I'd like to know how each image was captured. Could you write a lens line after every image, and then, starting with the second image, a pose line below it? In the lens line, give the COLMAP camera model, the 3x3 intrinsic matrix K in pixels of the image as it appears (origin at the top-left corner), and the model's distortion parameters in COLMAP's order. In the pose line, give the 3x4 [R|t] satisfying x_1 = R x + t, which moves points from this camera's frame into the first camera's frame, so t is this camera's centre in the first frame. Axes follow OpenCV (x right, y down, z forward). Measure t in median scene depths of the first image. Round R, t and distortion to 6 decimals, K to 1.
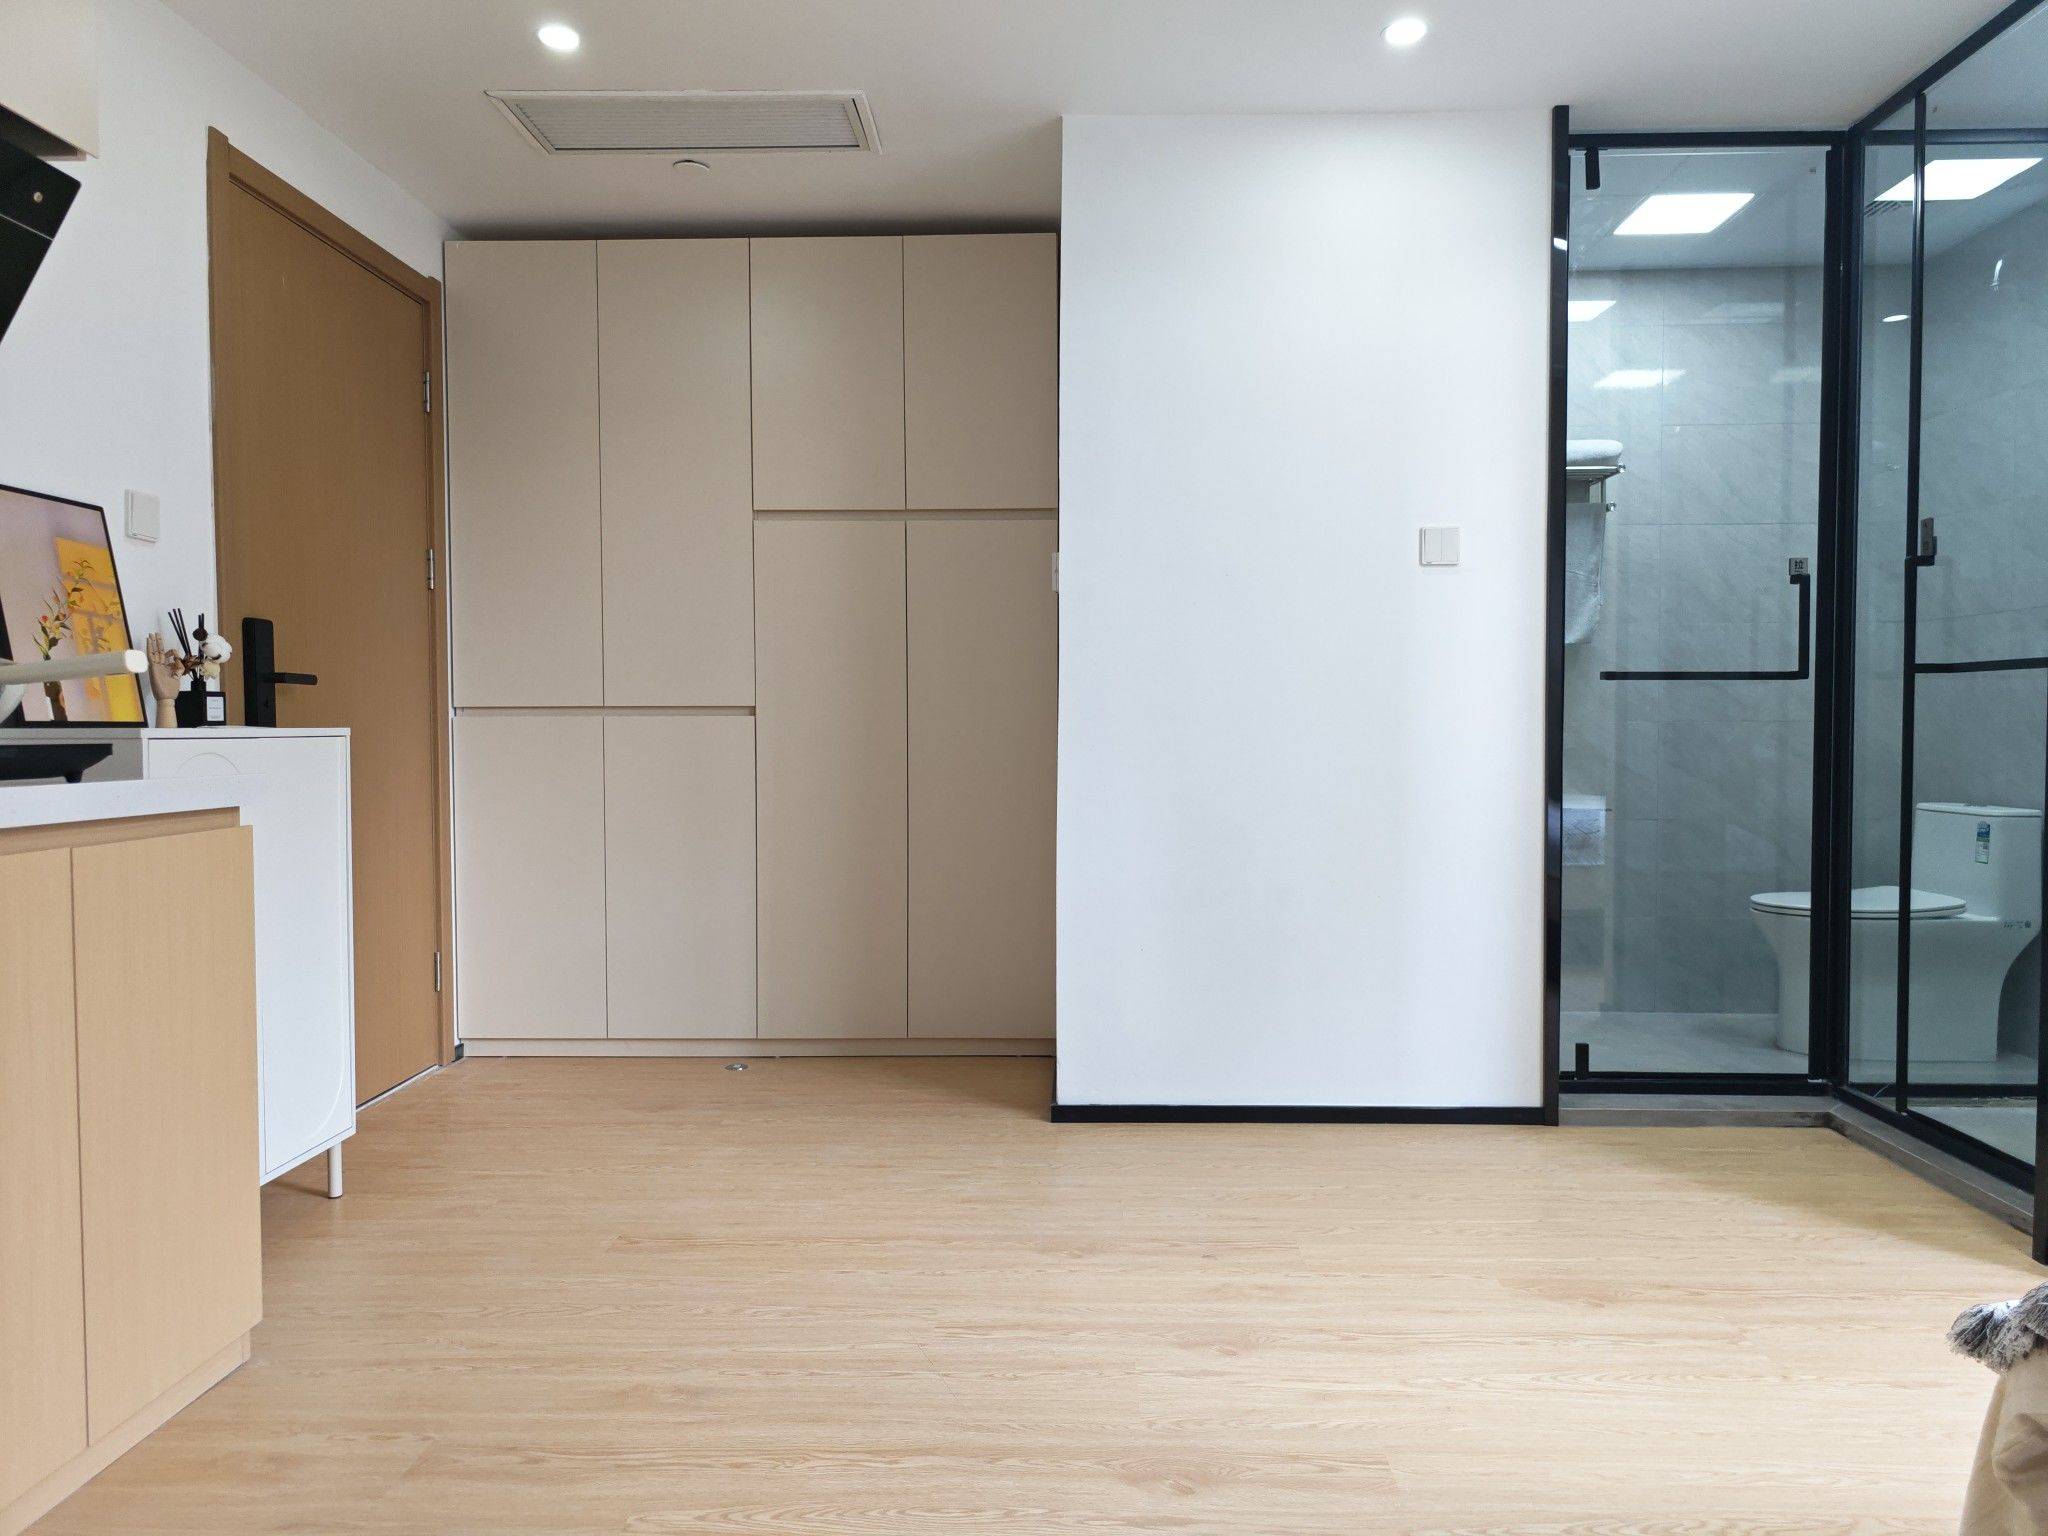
lens RADIAL K [[1392.2, 0, 1024.0], [0, 1392.2, 768.0], [0, 0, 1]] dist [0.012008, 0.002030]
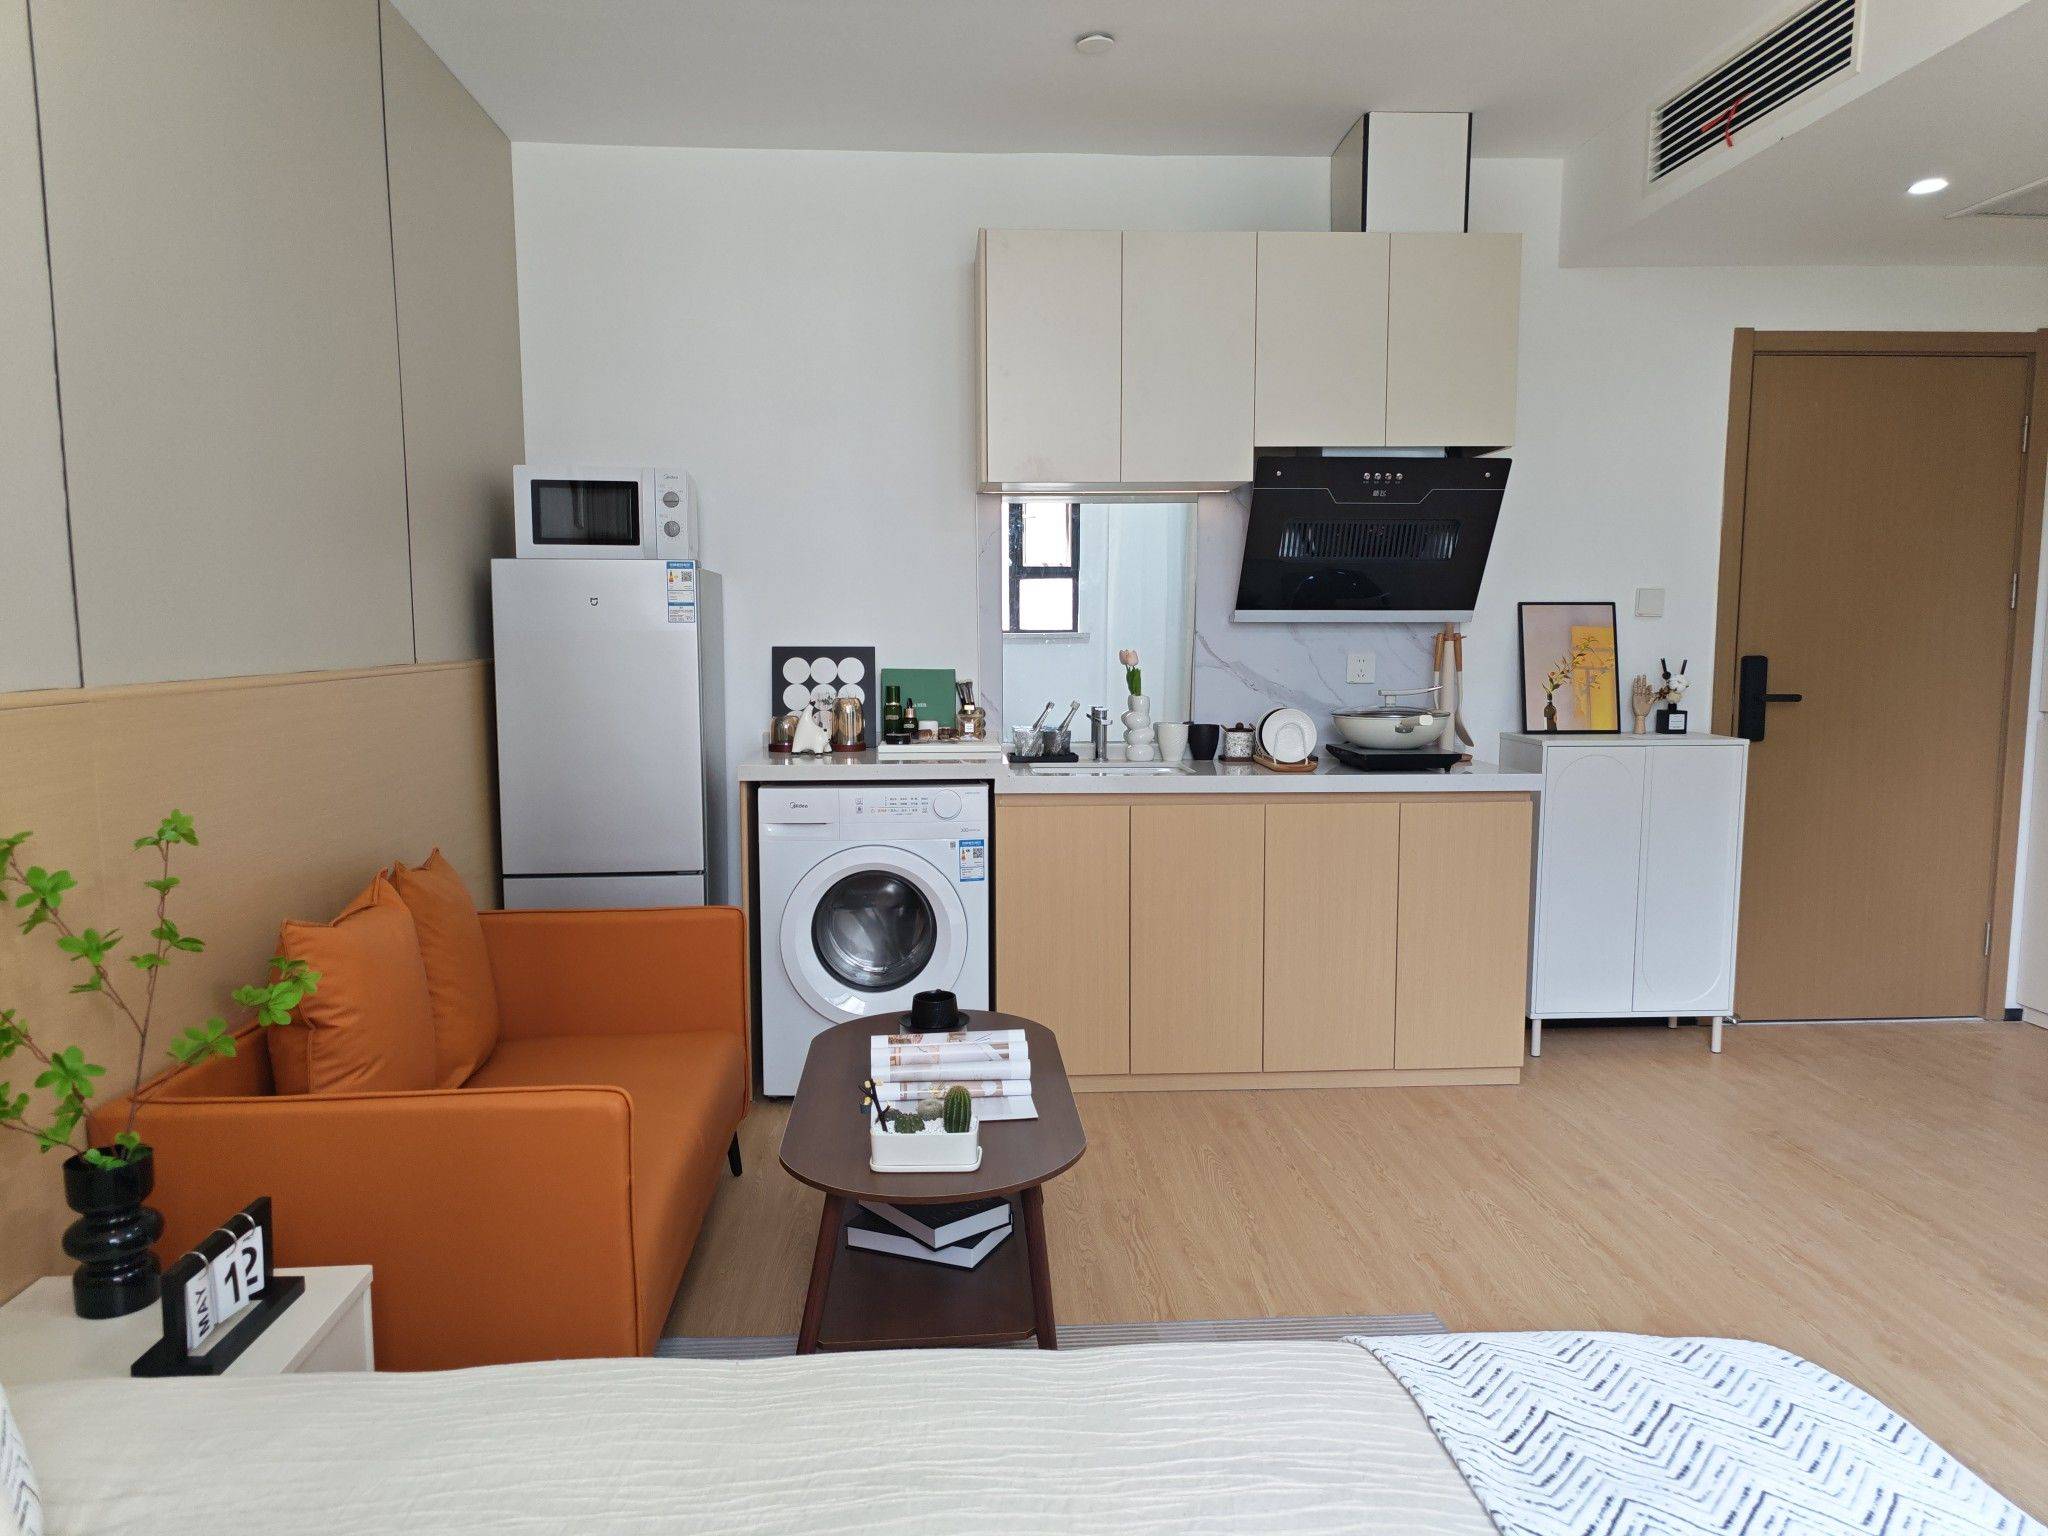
lens RADIAL K [[1392.2, 0, 1024.0], [0, 1392.2, 768.0], [0, 0, 1]] dist [0.012008, 0.002030]
pose [[0.094808, 0.105072, -0.989935, 1.054718], [-0.029531, 0.994274, 0.102704, -0.151143], [0.995057, 0.019497, 0.097368, 0.137375]]
